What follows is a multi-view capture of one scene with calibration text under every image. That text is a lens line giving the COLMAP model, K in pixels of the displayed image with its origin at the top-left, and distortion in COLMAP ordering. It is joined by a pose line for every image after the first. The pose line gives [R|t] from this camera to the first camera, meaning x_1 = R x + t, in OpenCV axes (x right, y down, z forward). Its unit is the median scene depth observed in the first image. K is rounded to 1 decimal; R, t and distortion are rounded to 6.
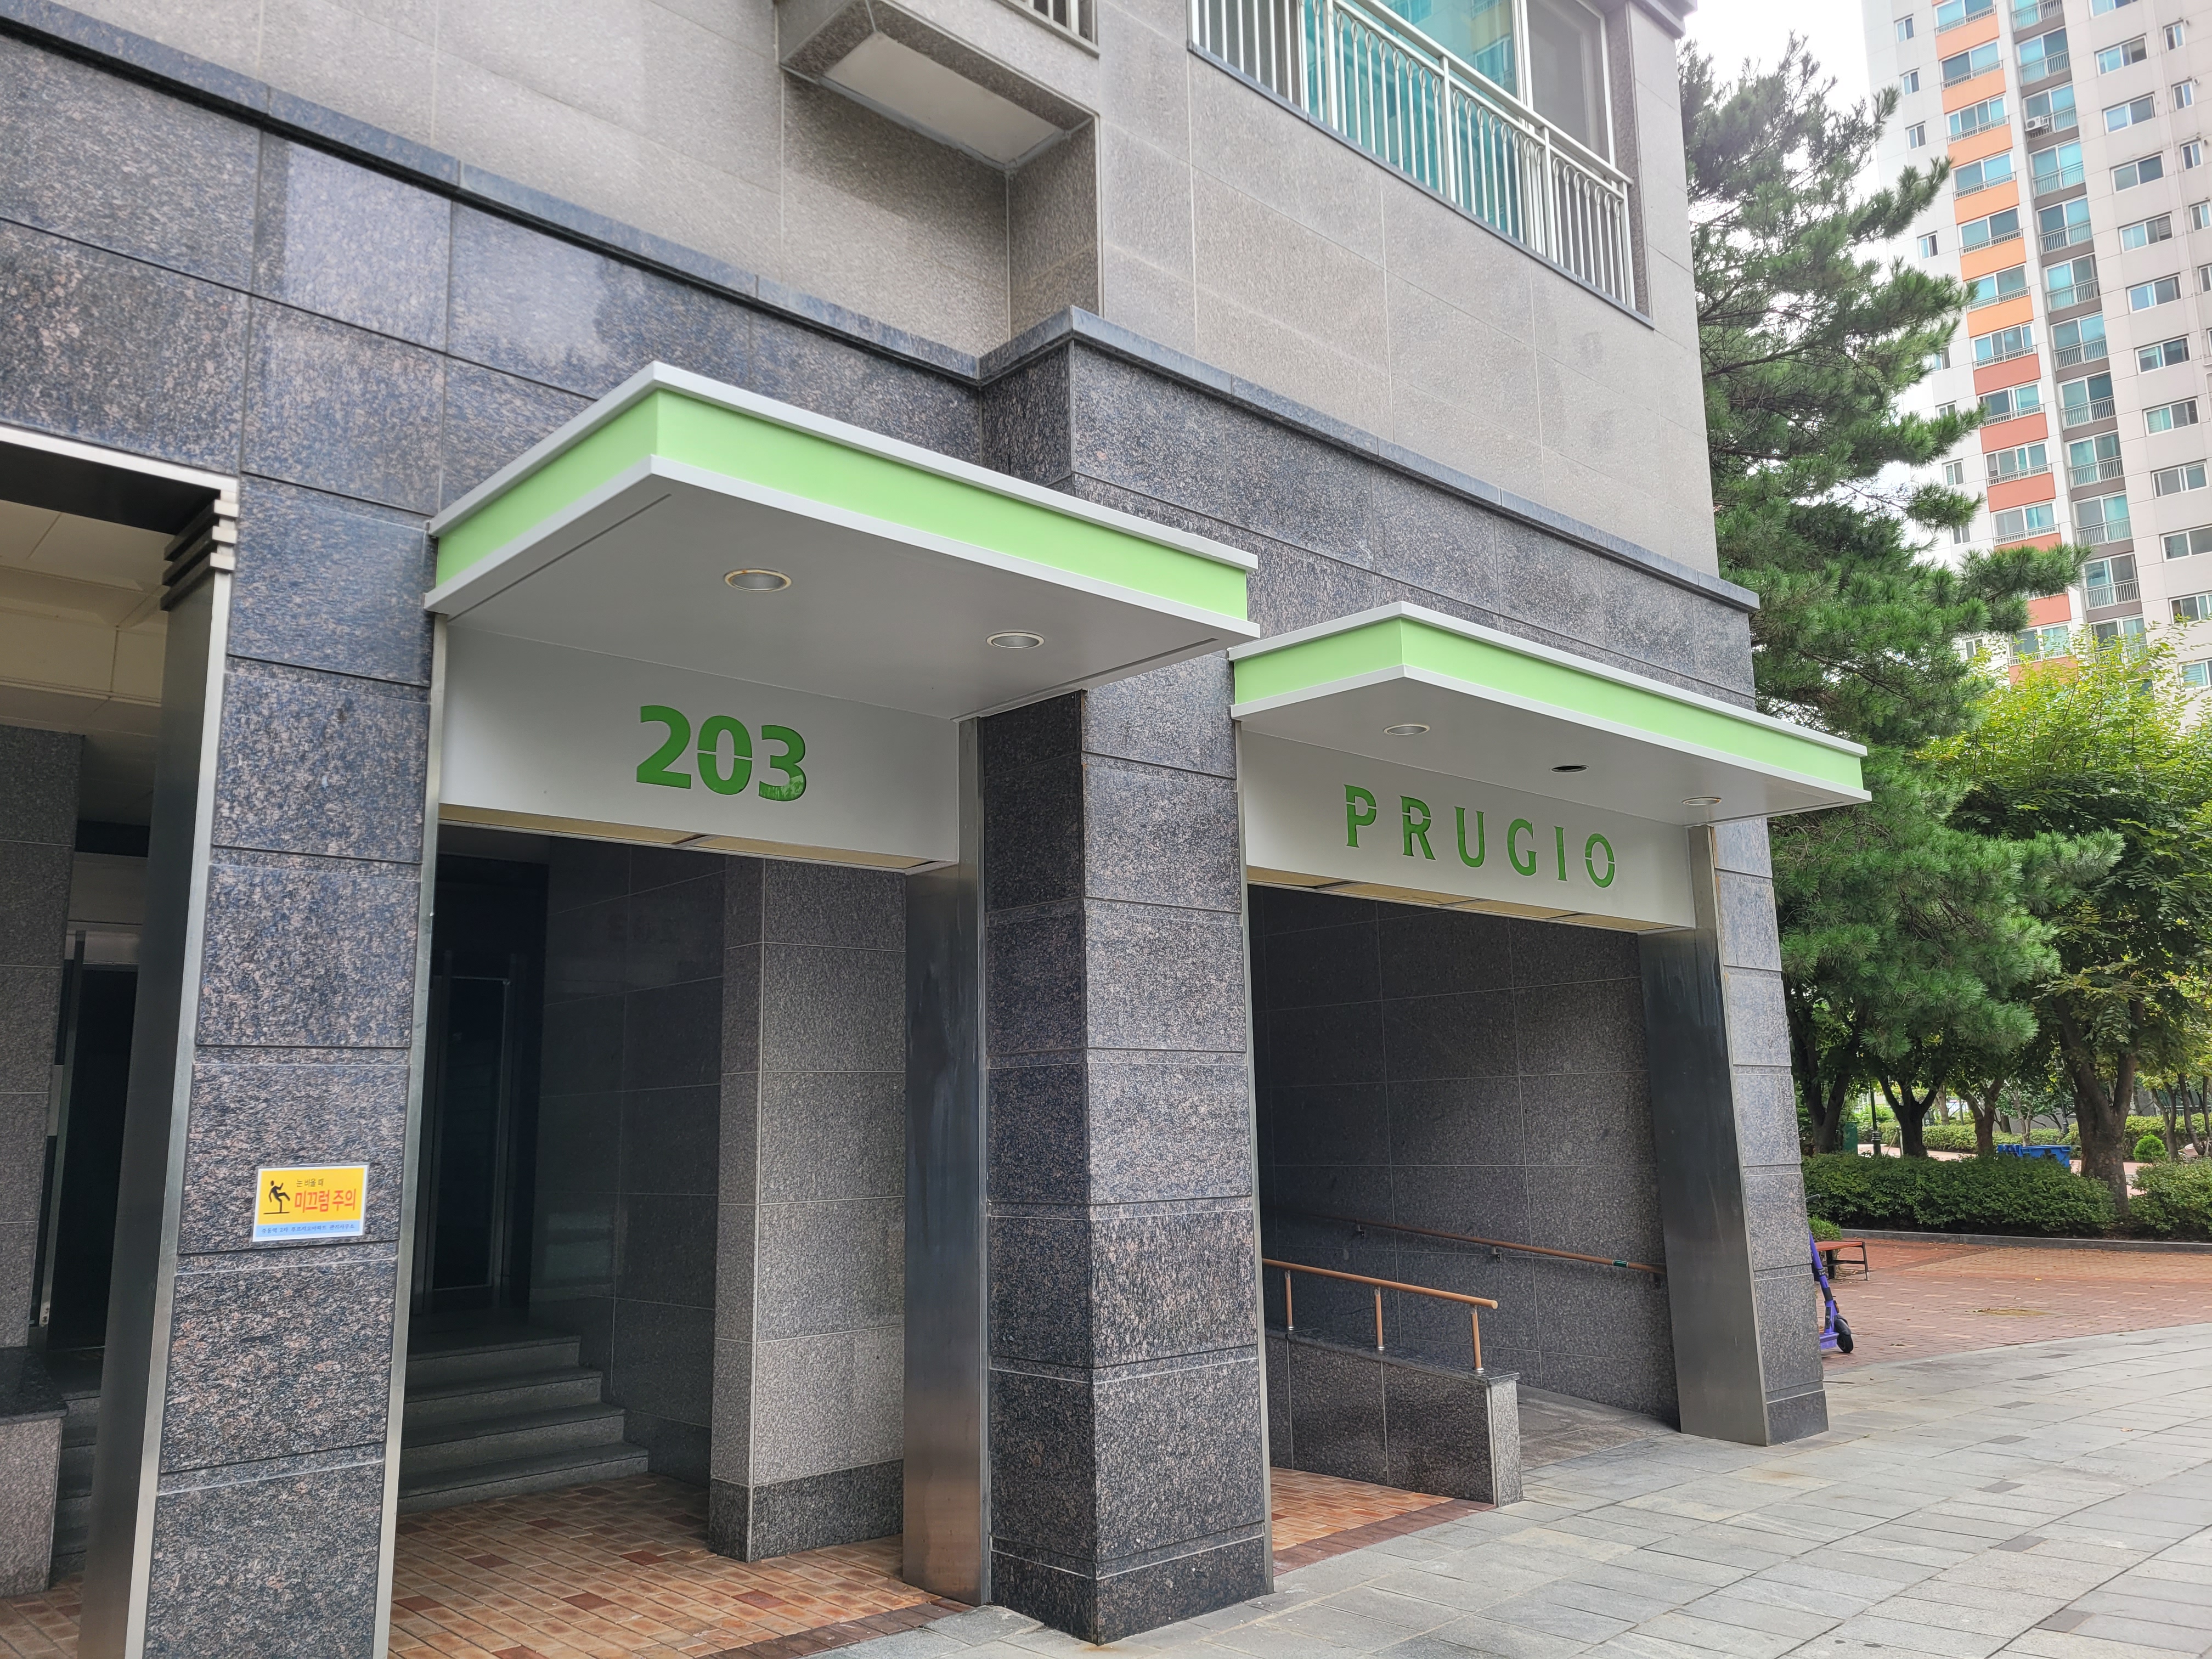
lens RADIAL K [[1631.2, 0, 1106.0], [0, 1631.2, 829.5], [0, 0, 1]] dist [0.074920, -0.065784]
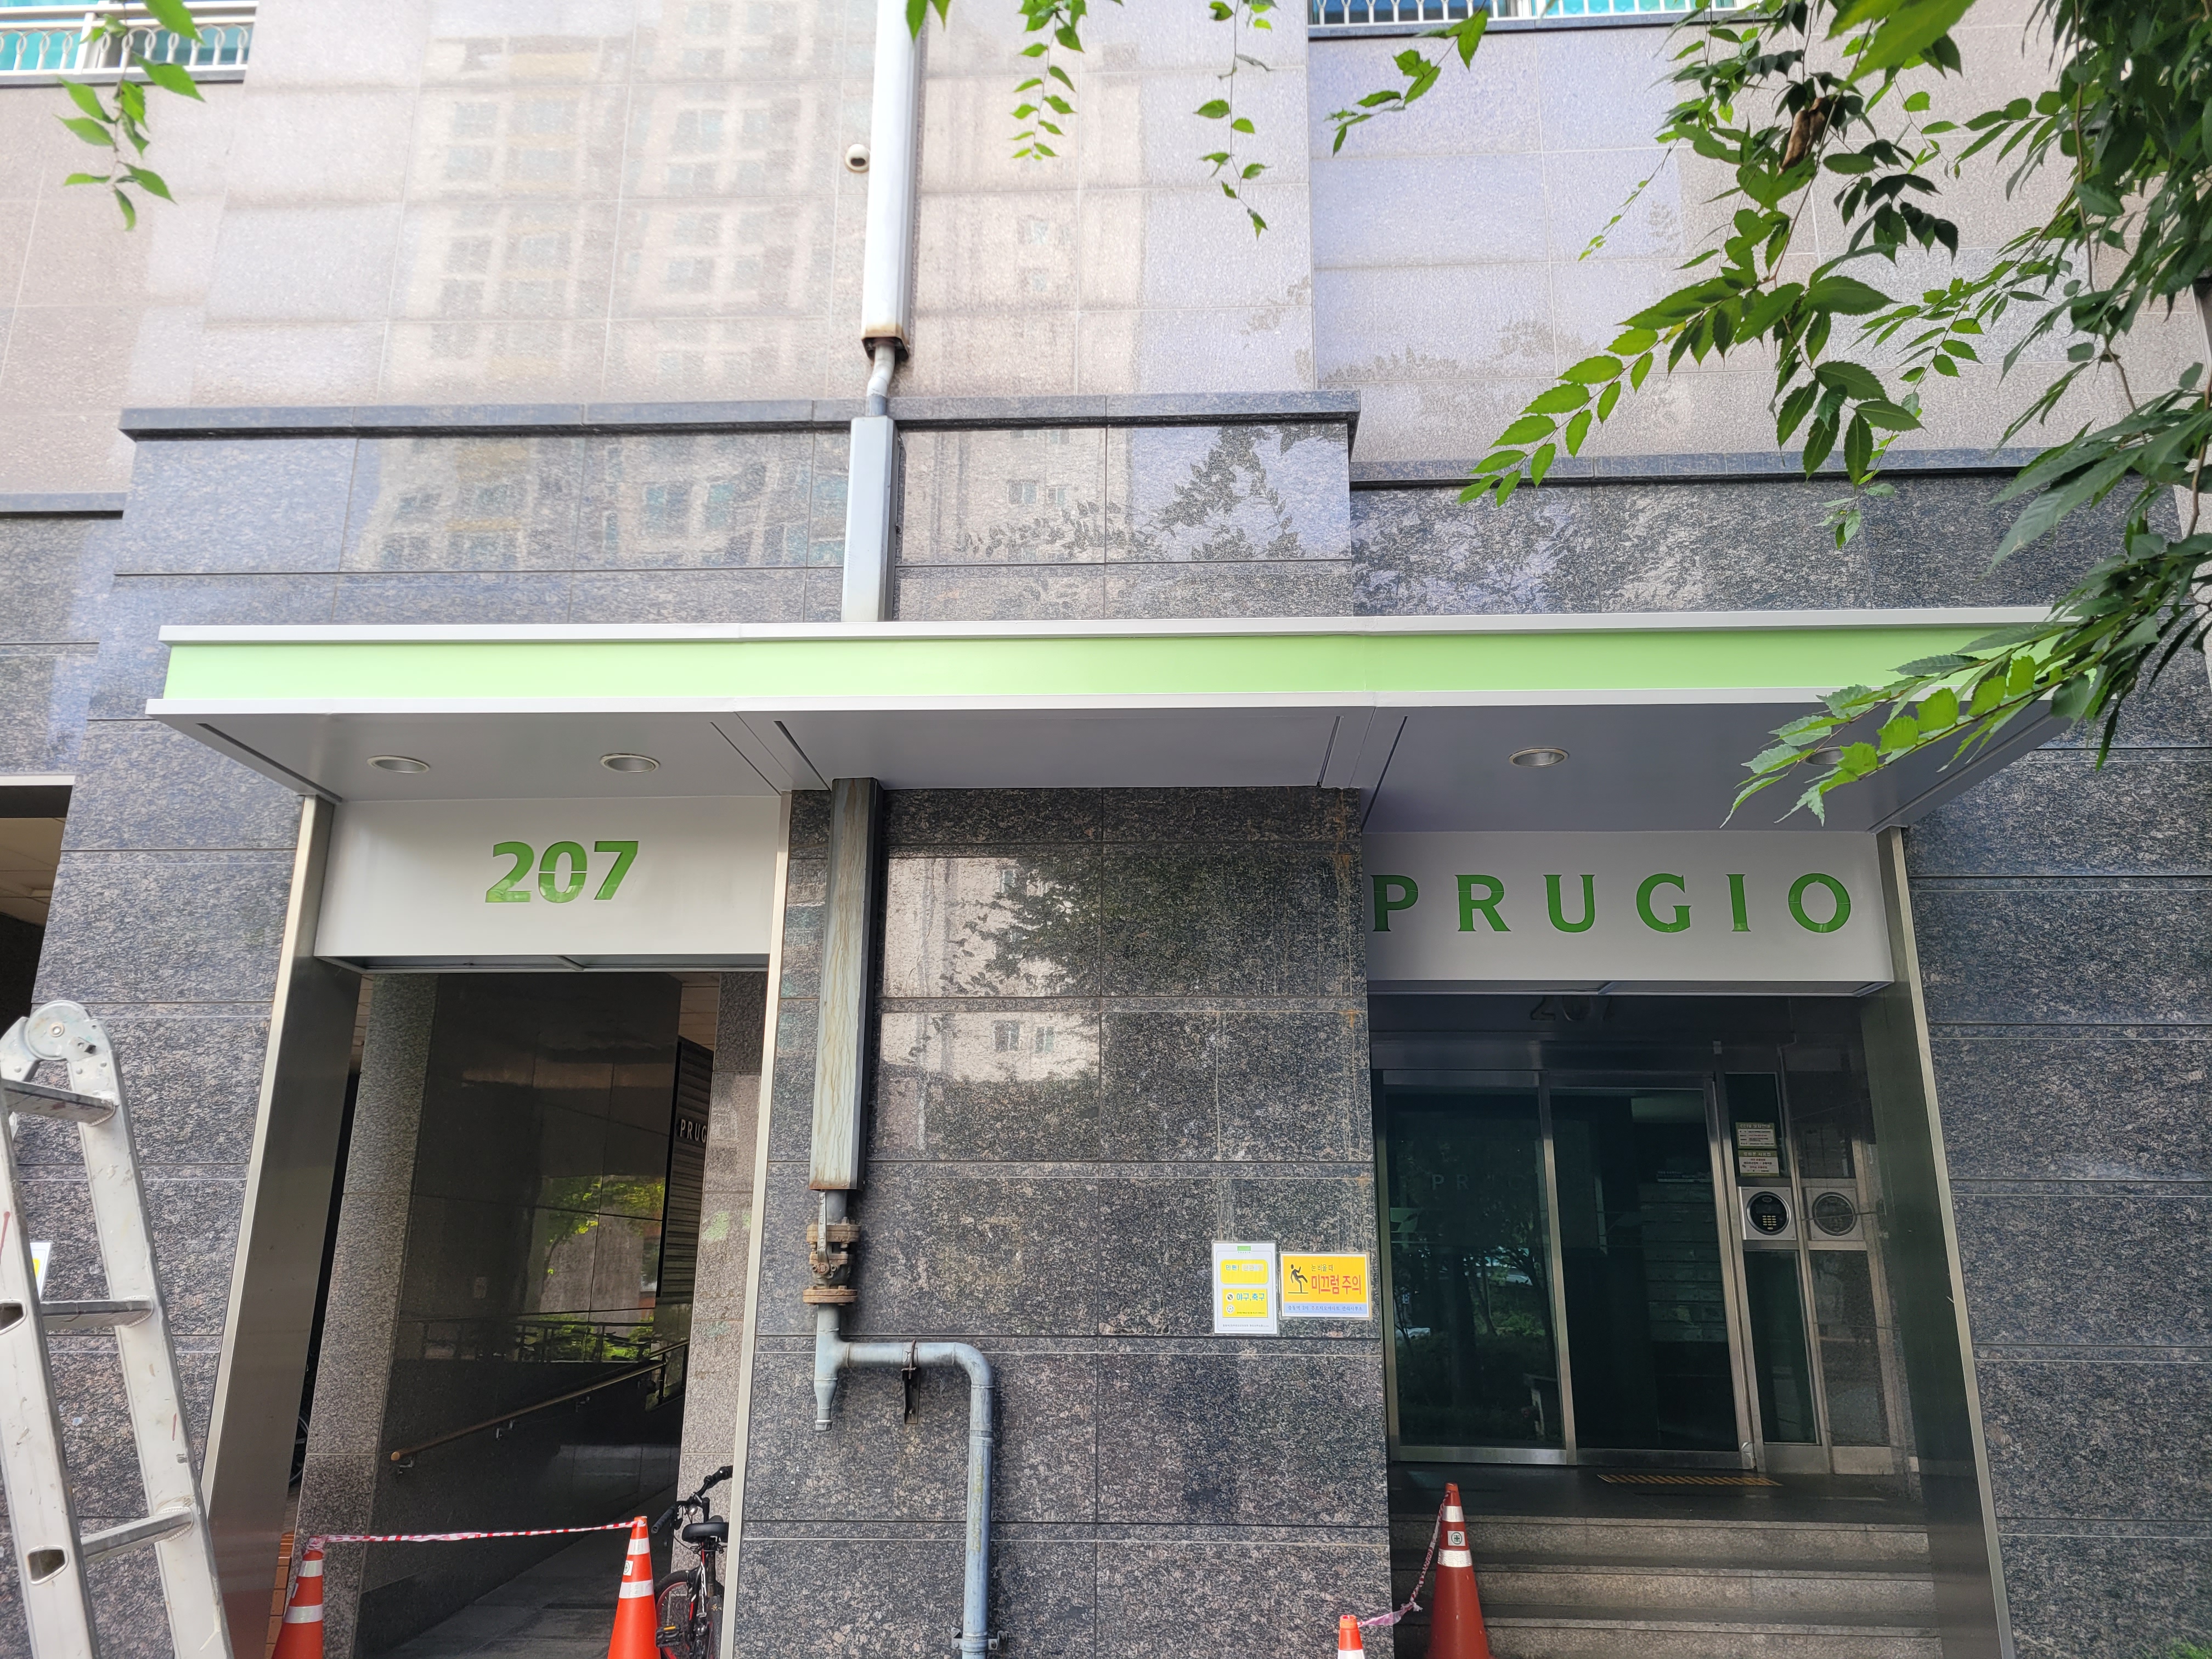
lens RADIAL K [[1631.2, 0, 1106.0], [0, 1631.2, 829.5], [0, 0, 1]] dist [0.074920, -0.065784]
pose [[0.703637, -0.161581, -0.691944, 0.718771], [0.101411, 0.986669, -0.127280, 0.058946], [0.703286, 0.019389, 0.710643, 0.090649]]
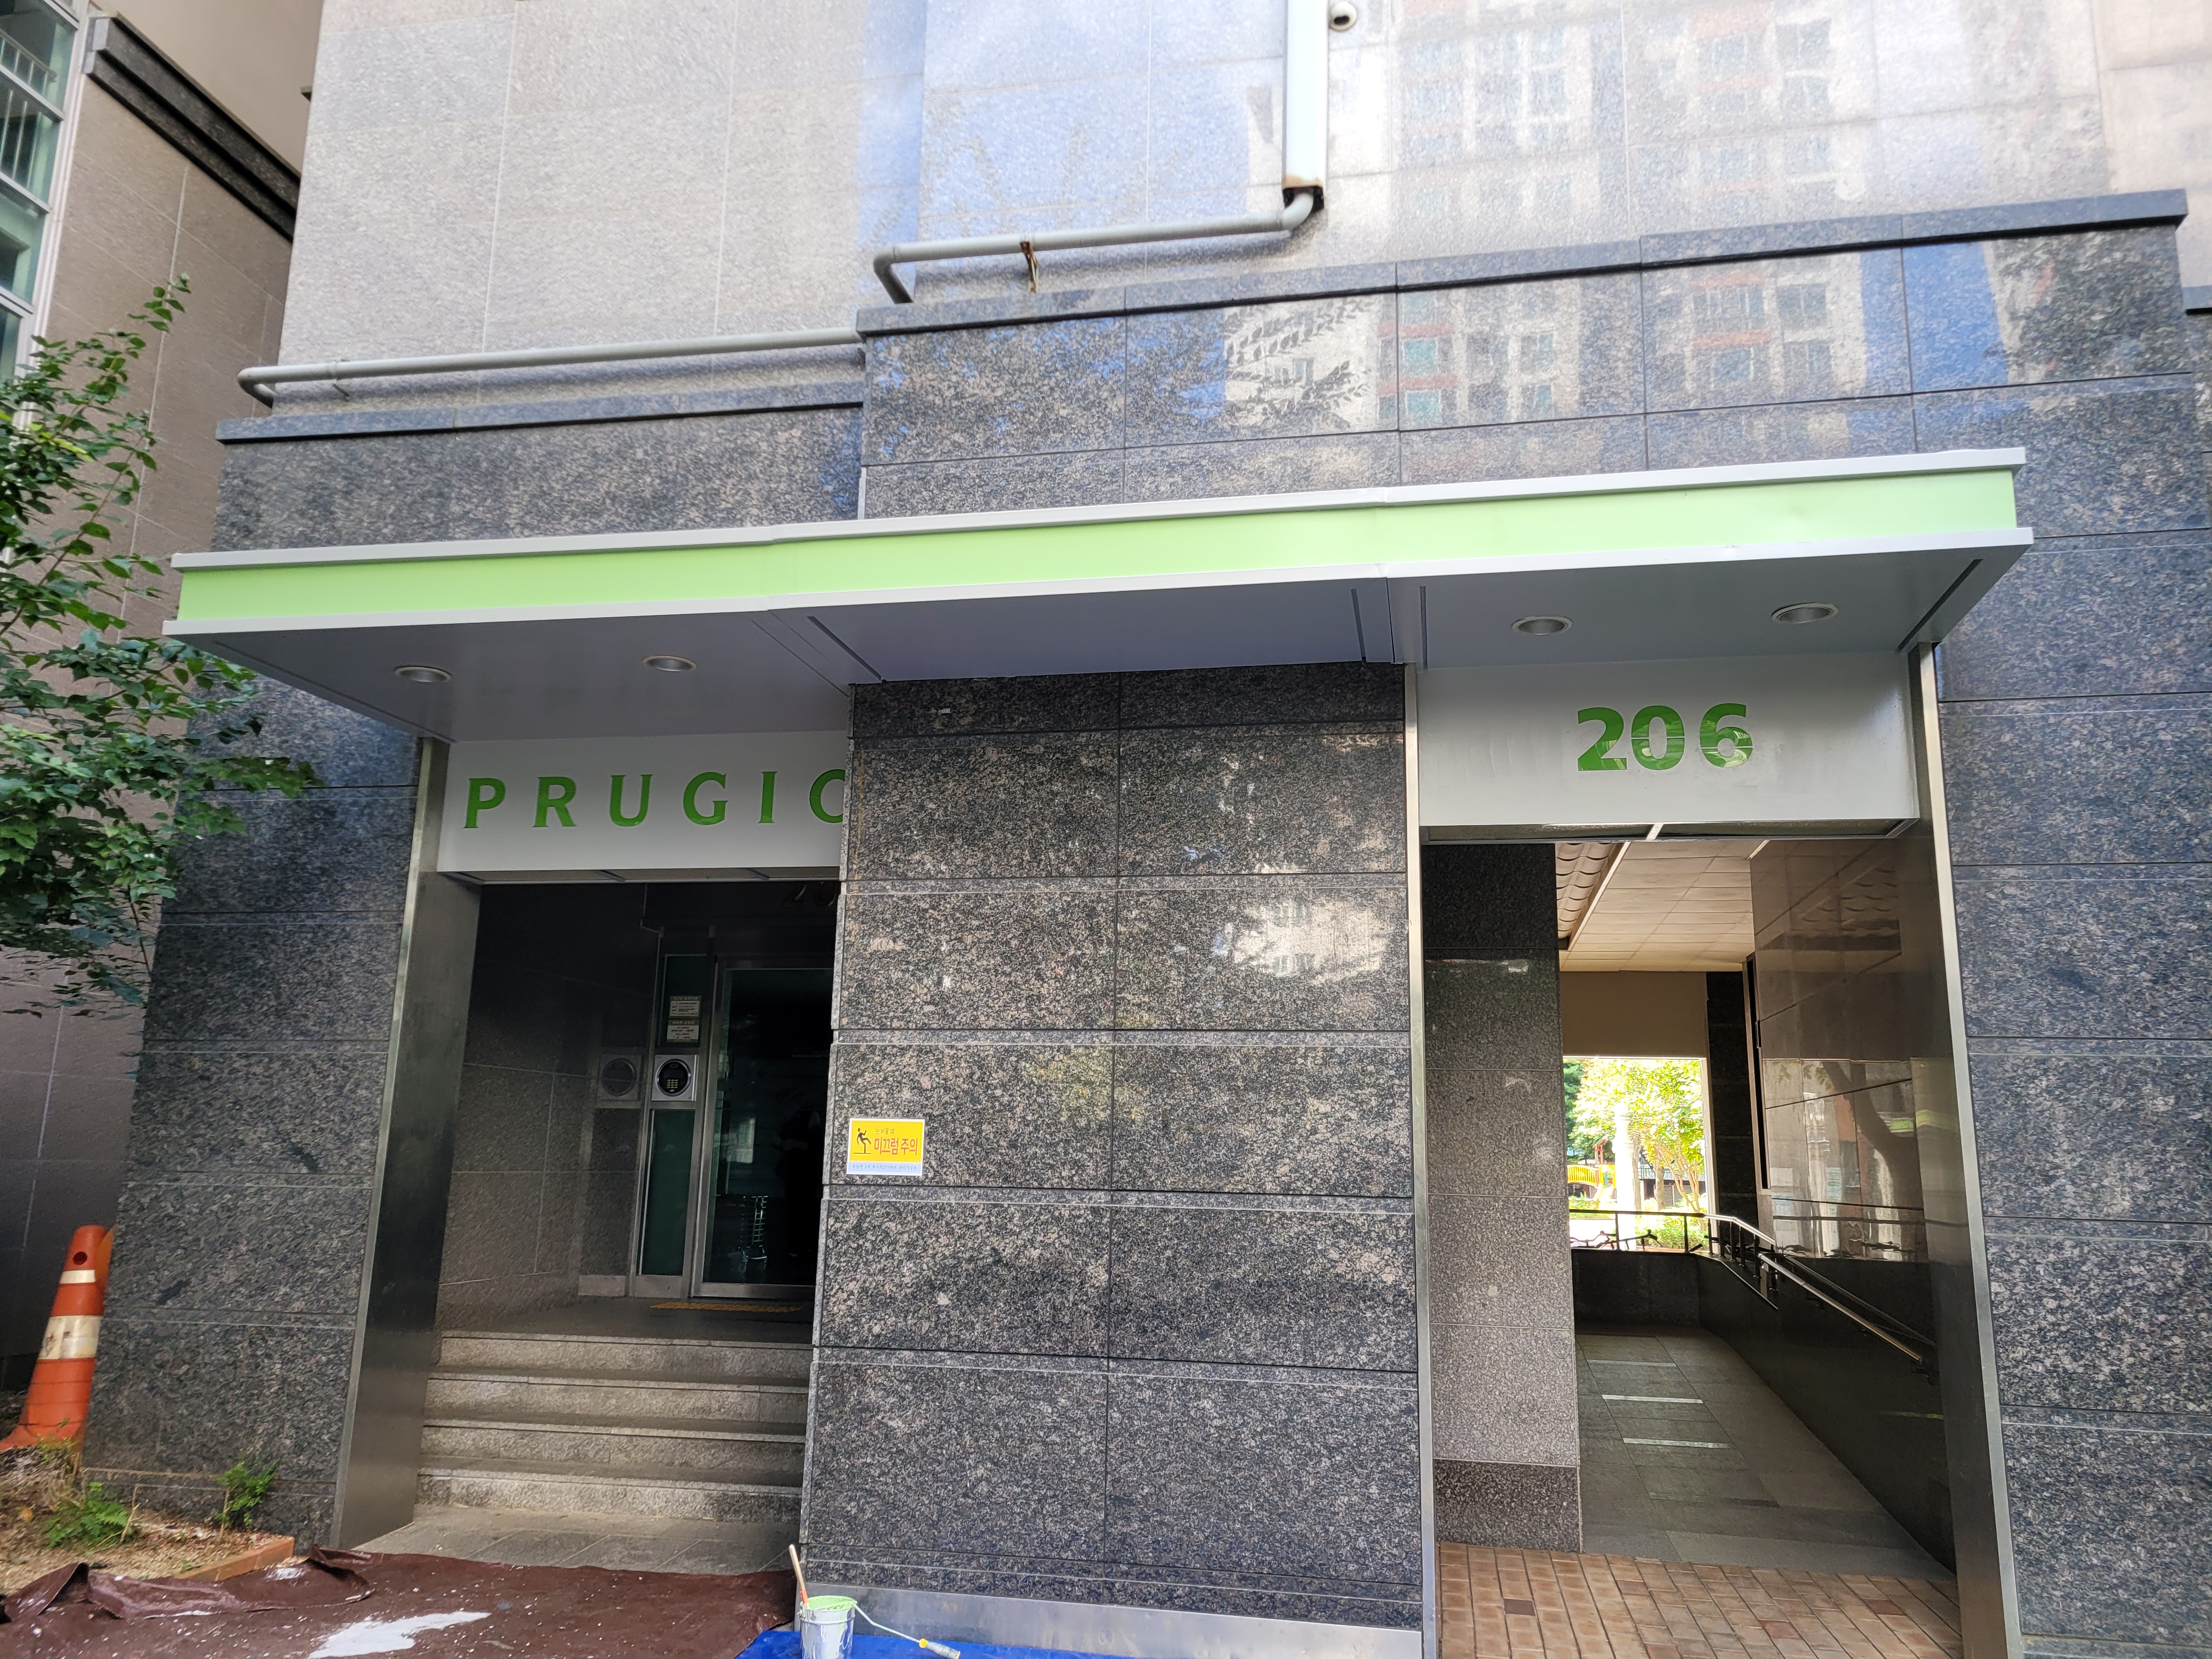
lens RADIAL K [[1631.2, 0, 1106.0], [0, 1631.2, 829.5], [0, 0, 1]] dist [0.074920, -0.065784]
pose [[0.584990, -0.120661, -0.802015, 1.288698], [0.109354, 0.991576, -0.069417, 0.135662], [0.803635, -0.047095, 0.593257, 0.599334]]
